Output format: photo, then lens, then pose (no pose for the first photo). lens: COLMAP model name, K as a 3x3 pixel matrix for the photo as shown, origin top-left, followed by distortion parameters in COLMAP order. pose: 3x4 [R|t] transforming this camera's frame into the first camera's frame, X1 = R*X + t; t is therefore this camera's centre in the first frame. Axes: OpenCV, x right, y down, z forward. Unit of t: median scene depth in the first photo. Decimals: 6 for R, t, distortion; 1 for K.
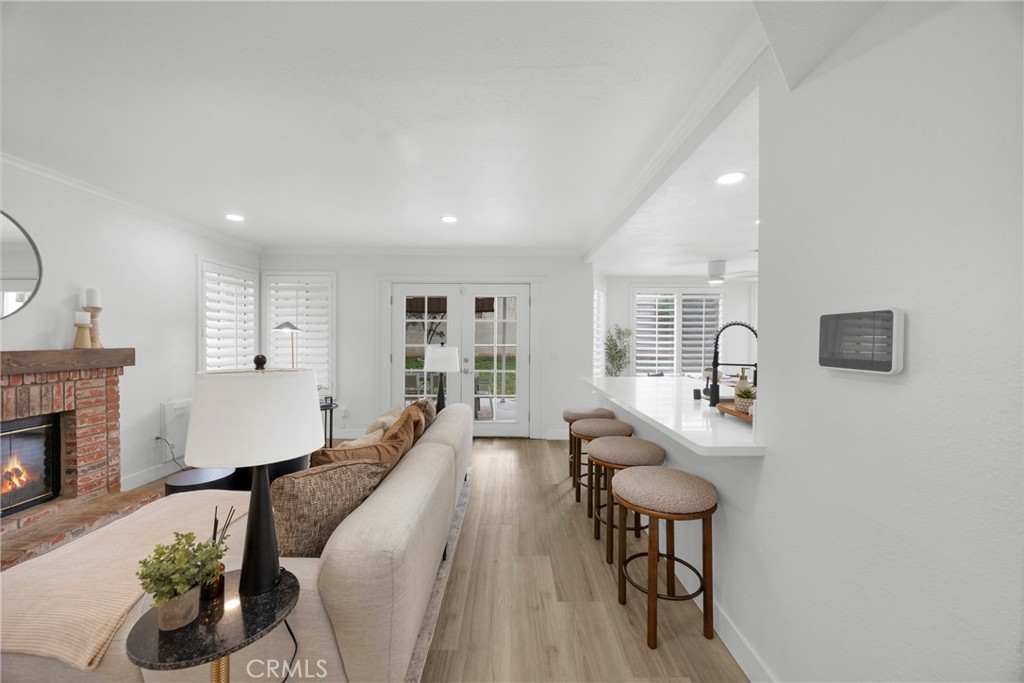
lens RADIAL K [[386.6, 0, 512.0], [0, 386.6, 341.5], [0, 0, 1]] dist [-0.007460, 0.000003]
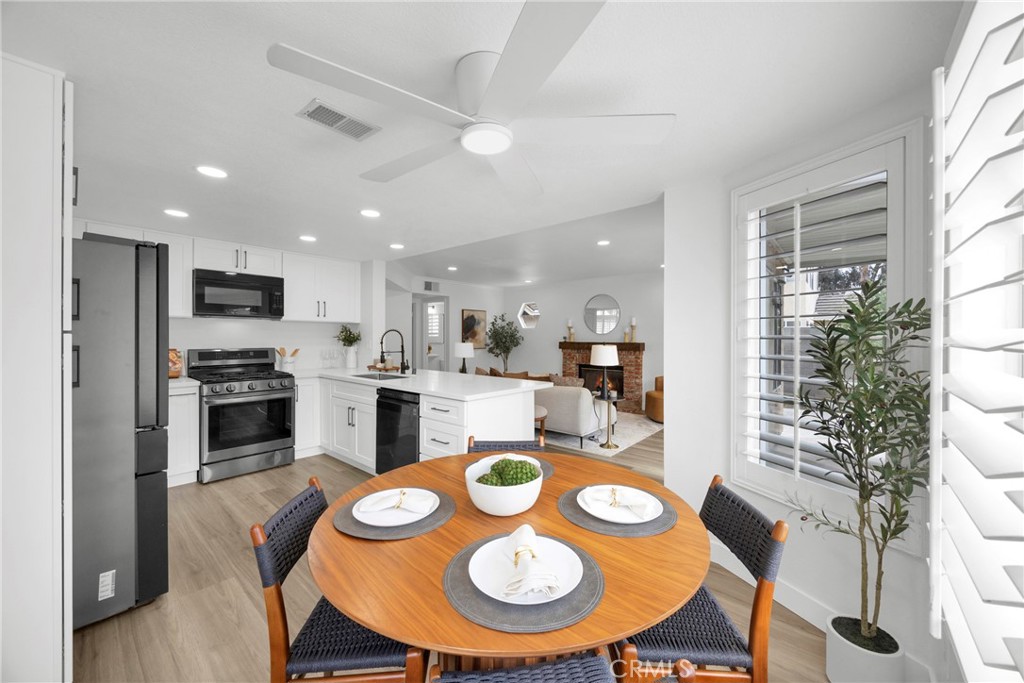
lens RADIAL K [[384.8, 0, 511.1], [0, 384.8, 338.4], [0, 0, 1]] dist [-0.002308, 0.000019]
pose [[-0.653174, -0.000898, -0.757207, 1.203357], [-0.010285, 0.999918, 0.007686, -0.019158], [0.757138, 0.012808, -0.653130, 1.954888]]
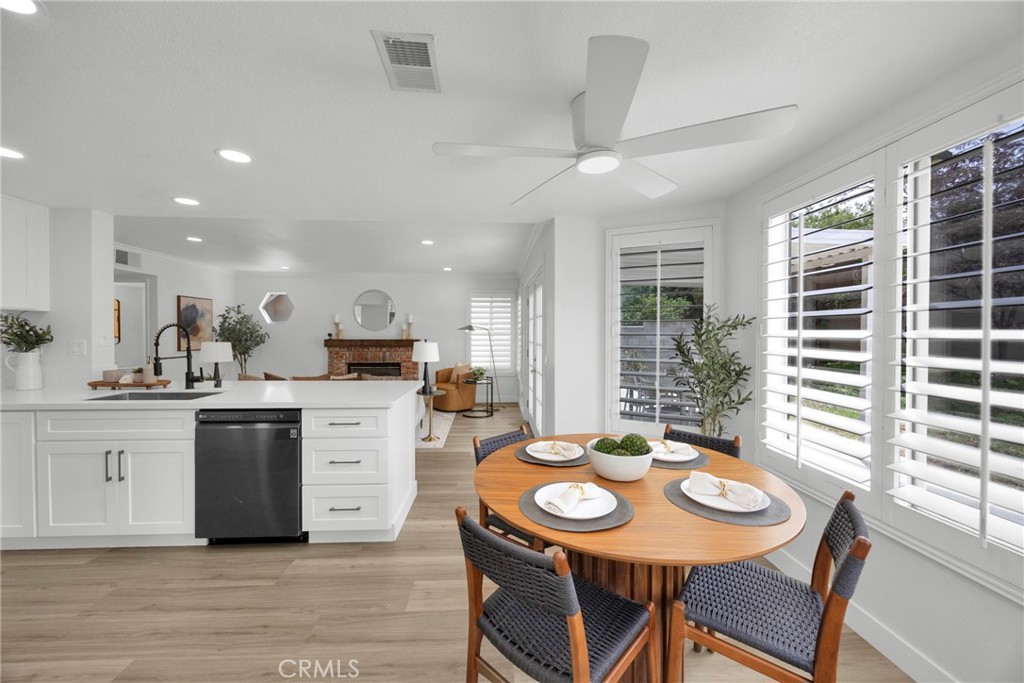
lens RADIAL K [[384.8, 0, 511.1], [0, 384.8, 338.4], [0, 0, 1]] dist [-0.002308, 0.000019]
pose [[0.050895, 0.010319, -0.998651, 1.393223], [-0.008179, 0.999917, 0.009915, -0.016966], [0.998670, 0.007663, 0.050976, 1.496413]]
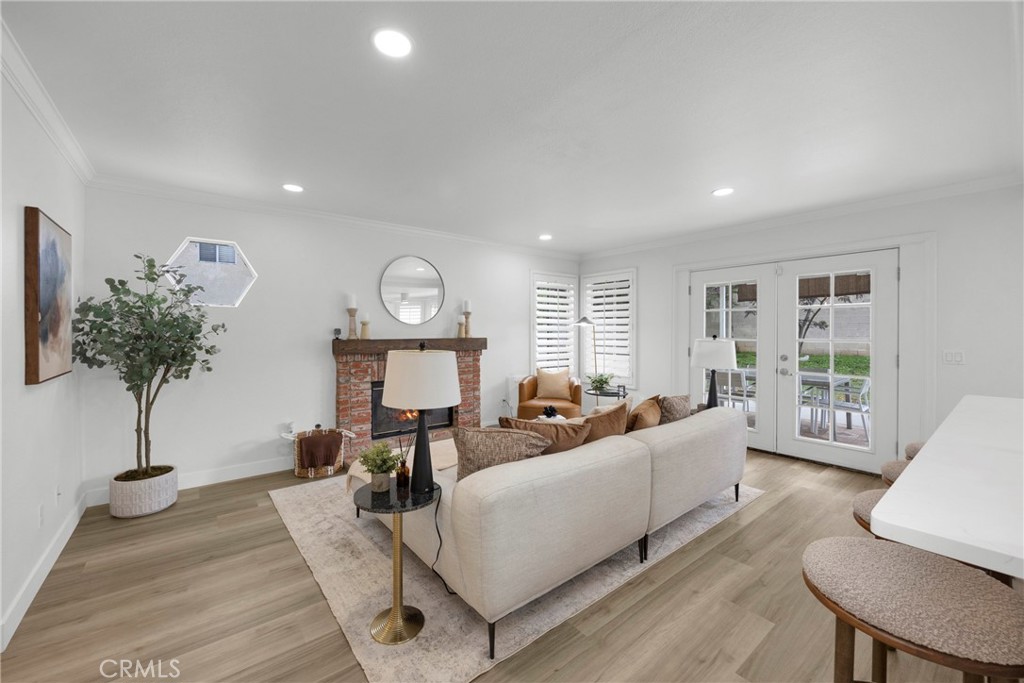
lens RADIAL K [[402.2, 0, 517.2], [0, 402.2, 335.1], [0, 0, 1]] dist [0.000488, 0.000079]
pose [[0.623431, 0.007071, -0.781847, 0.343747], [-0.003398, 0.999974, 0.006334, -0.004527], [0.781871, -0.001292, 0.623439, 0.112255]]
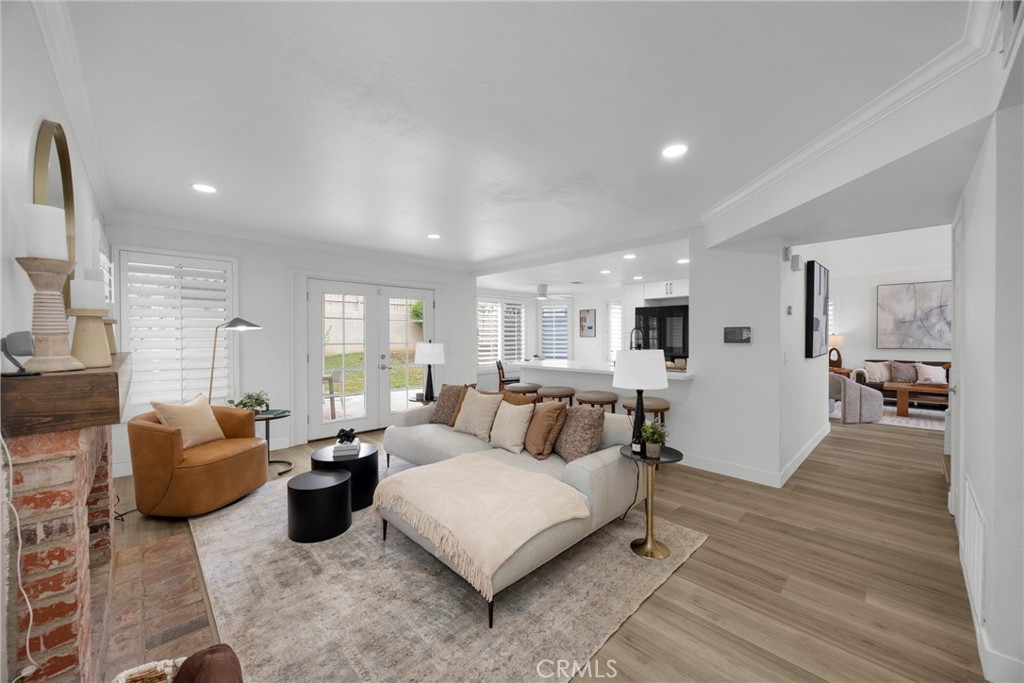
lens RADIAL K [[384.8, 0, 511.1], [0, 384.8, 338.4], [0, 0, 1]] dist [-0.002308, 0.000019]
pose [[0.722181, -0.010600, 0.691623, -1.028211], [0.012065, 0.999923, 0.002727, -0.001576], [-0.691599, 0.006375, 0.722254, -0.033717]]
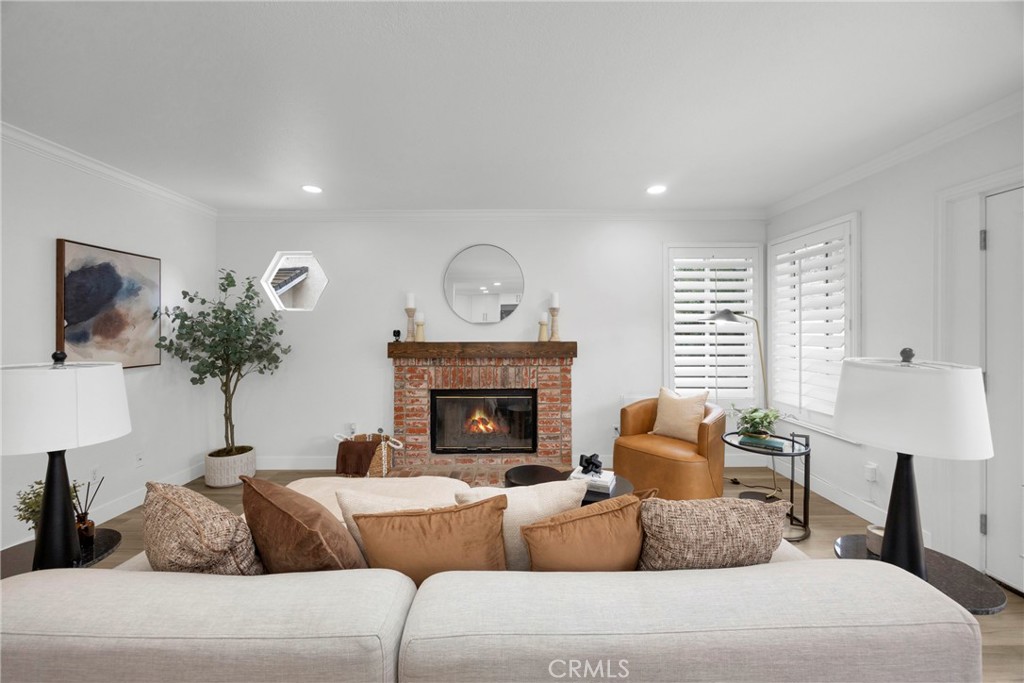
lens RADIAL K [[403.3, 0, 519.7], [0, 403.3, 325.9], [0, 0, 1]] dist [-0.000081, 0.000156]
pose [[0.007204, -0.014958, -0.999862, 0.203890], [-0.003960, 0.999880, -0.014986, -0.011548], [0.999966, 0.004067, 0.007144, 0.861132]]
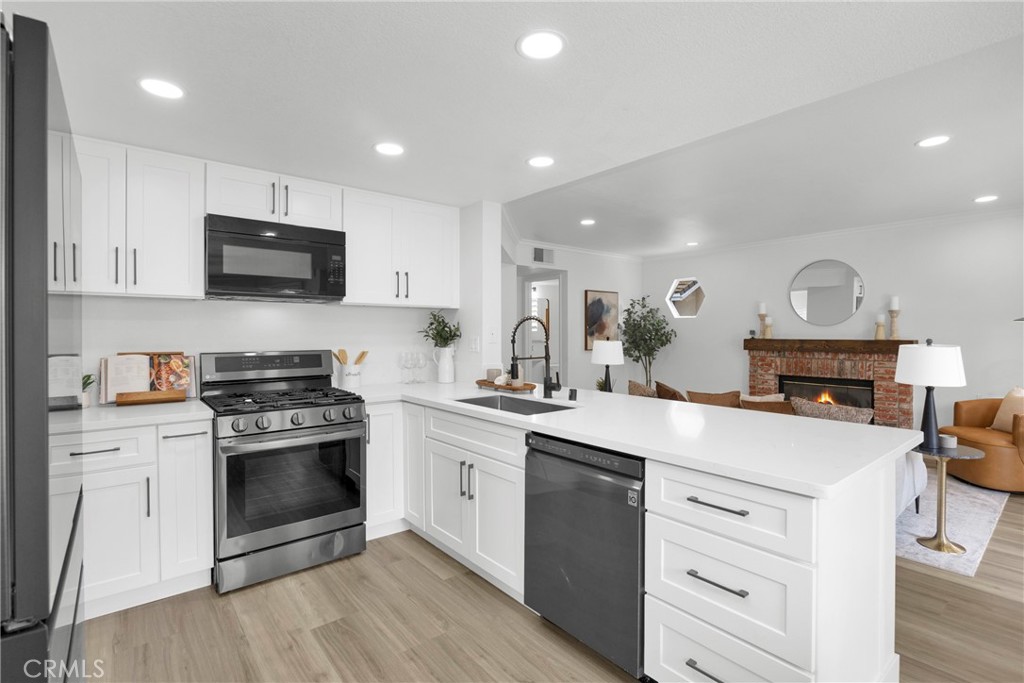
lens RADIAL K [[481.8, 0, 509.5], [0, 481.8, 335.4], [0, 0, 1]] dist [-0.011130, 0.001149]
pose [[-0.776947, 0.002642, -0.629560, 1.063179], [-0.004682, 0.999939, 0.009975, -0.009058], [0.629548, 0.010697, -0.776888, 1.442556]]
